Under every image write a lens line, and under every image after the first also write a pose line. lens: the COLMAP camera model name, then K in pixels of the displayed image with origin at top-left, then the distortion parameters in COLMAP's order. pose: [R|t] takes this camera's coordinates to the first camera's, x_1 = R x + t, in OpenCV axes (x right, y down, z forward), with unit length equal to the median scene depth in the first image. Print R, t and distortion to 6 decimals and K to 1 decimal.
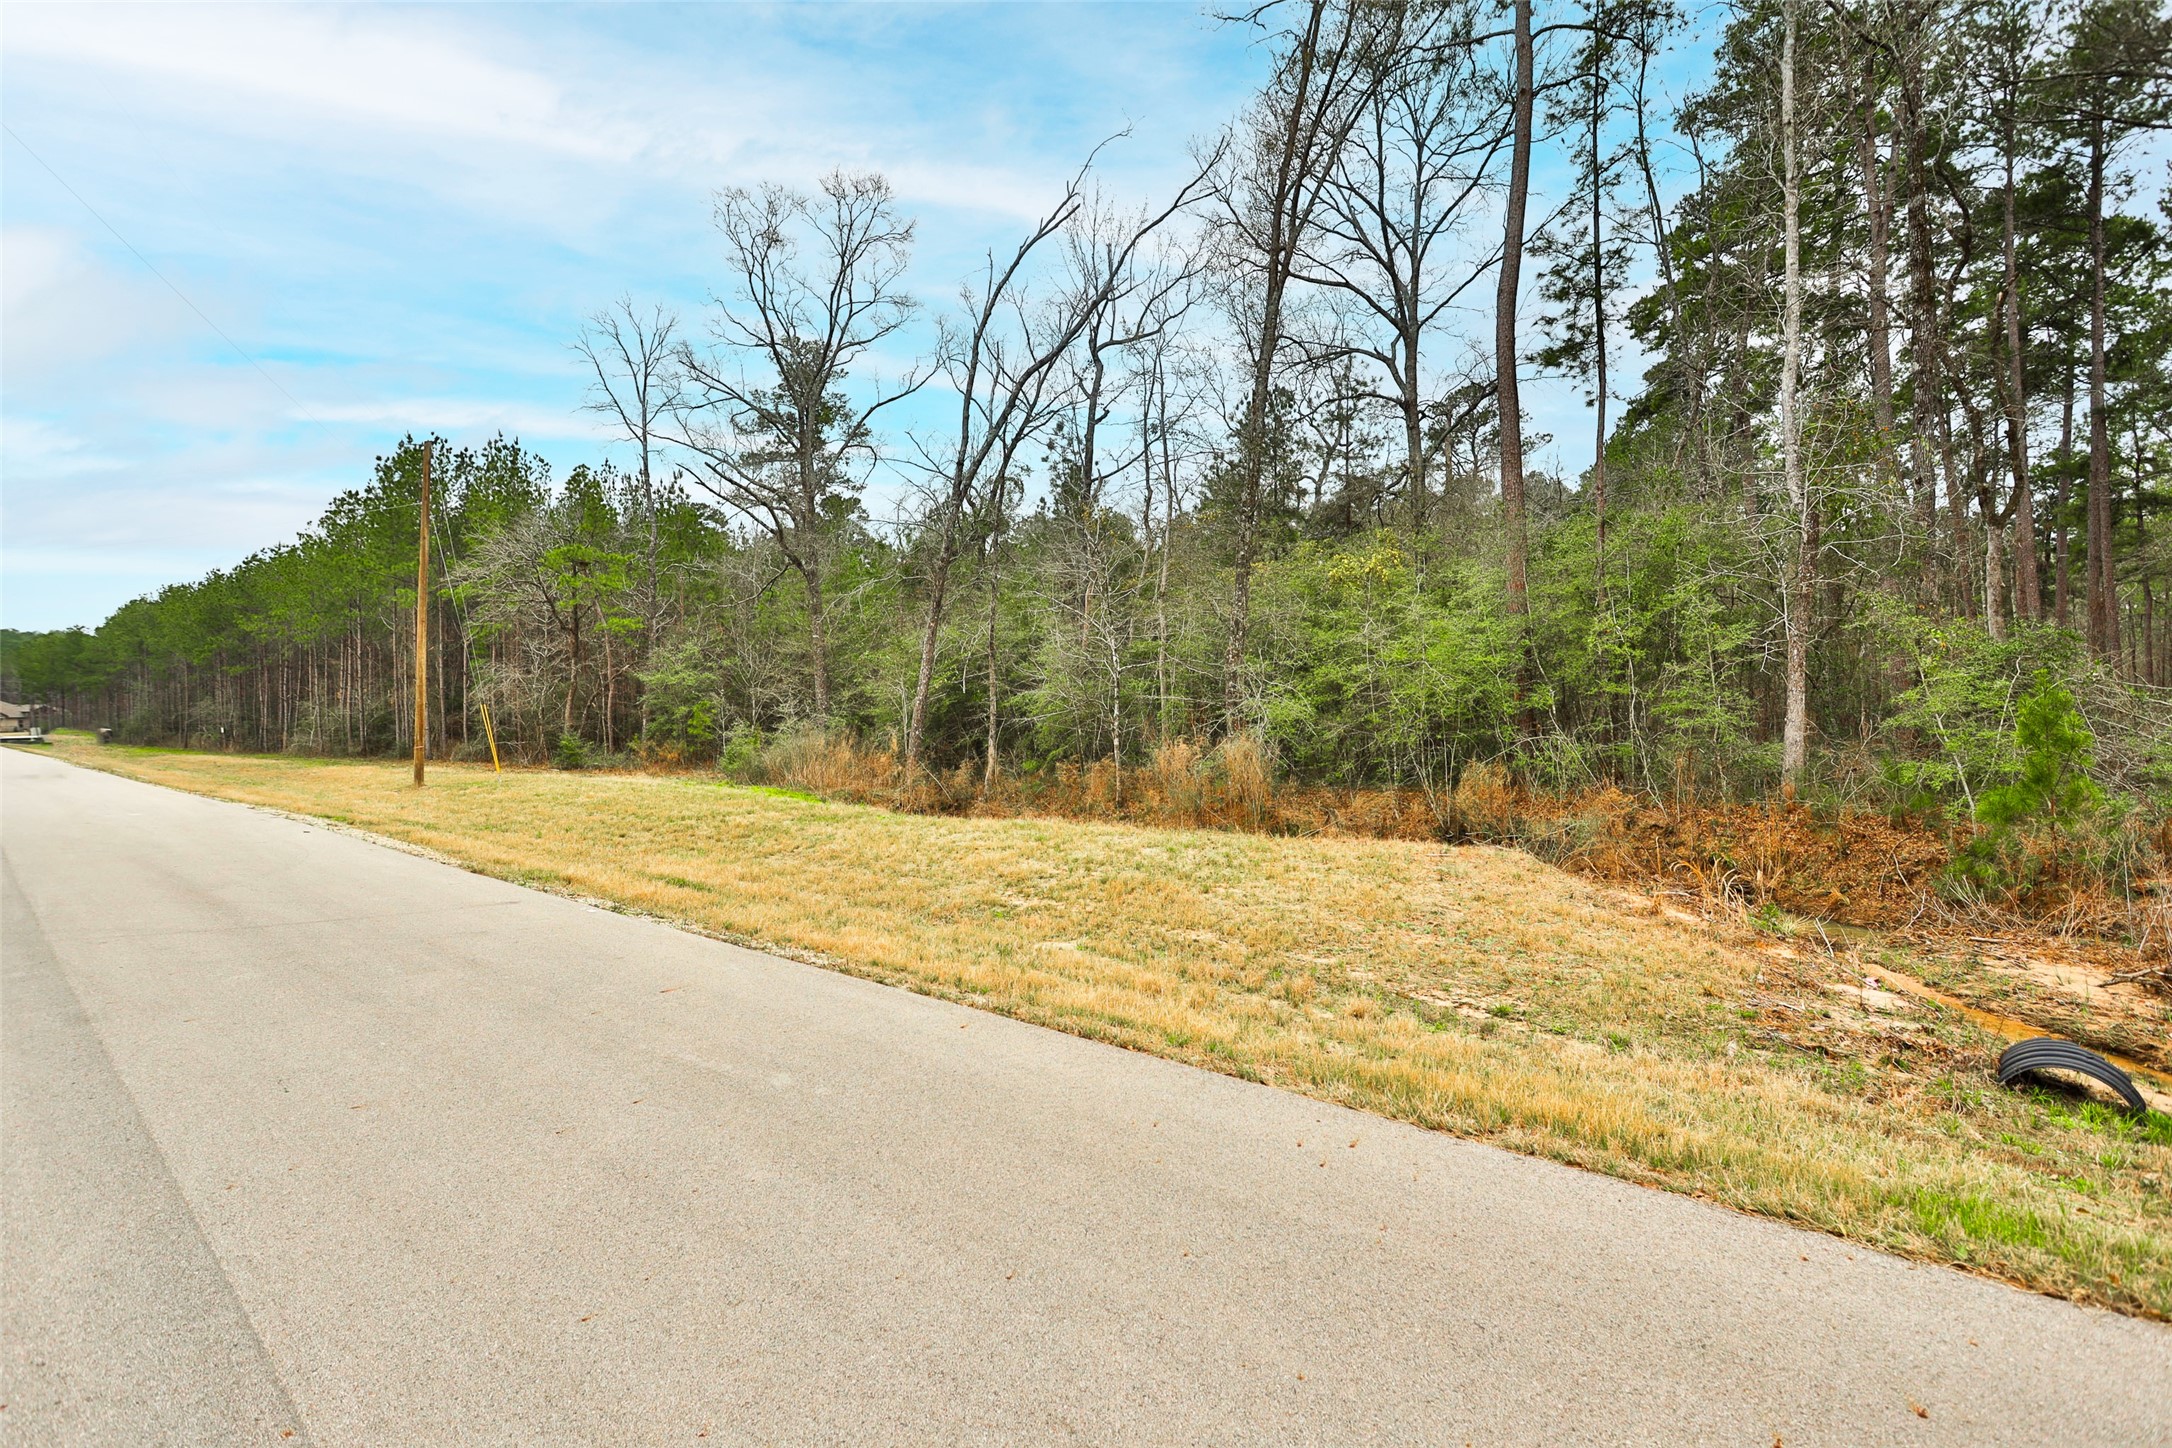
lens RADIAL K [[1078.3, 0, 1085.5], [0, 1078.3, 730.9], [0, 0, 1]] dist [0.017709, -0.001375]
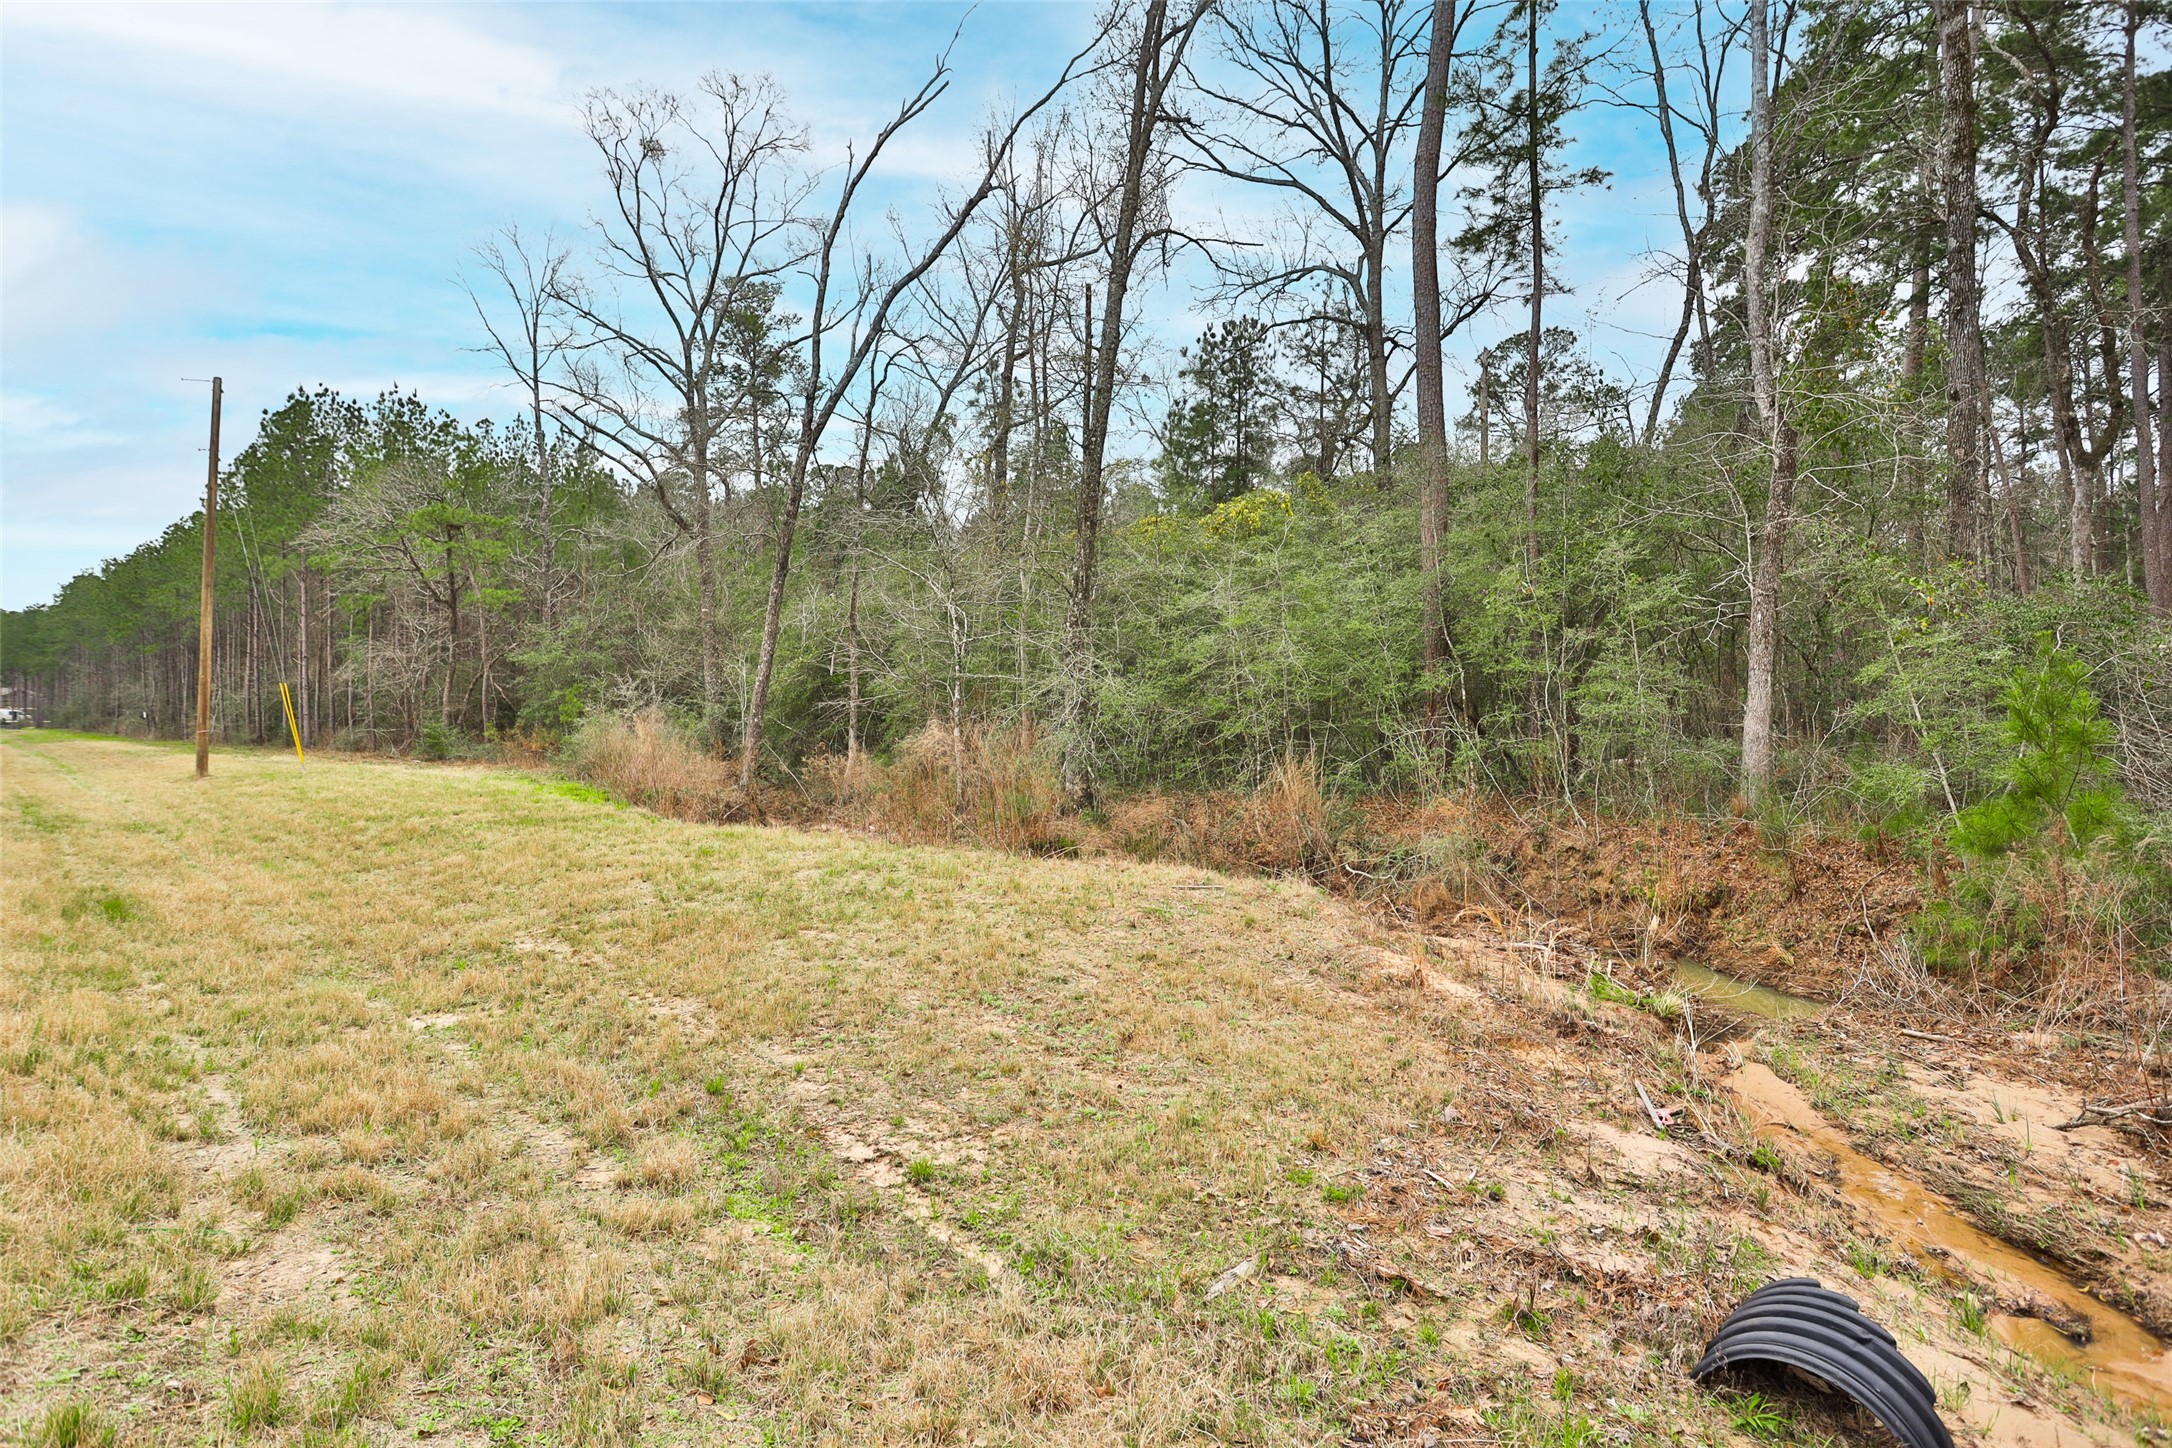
lens RADIAL K [[1171.4, 0, 1081.9], [0, 1171.4, 733.5], [0, 0, 1]] dist [0.005180, 0.003576]
pose [[0.998680, 0.011807, -0.049979, 0.196414], [-0.011615, 0.999924, 0.004139, 0.007280], [0.050024, -0.003553, 0.998742, 0.149557]]
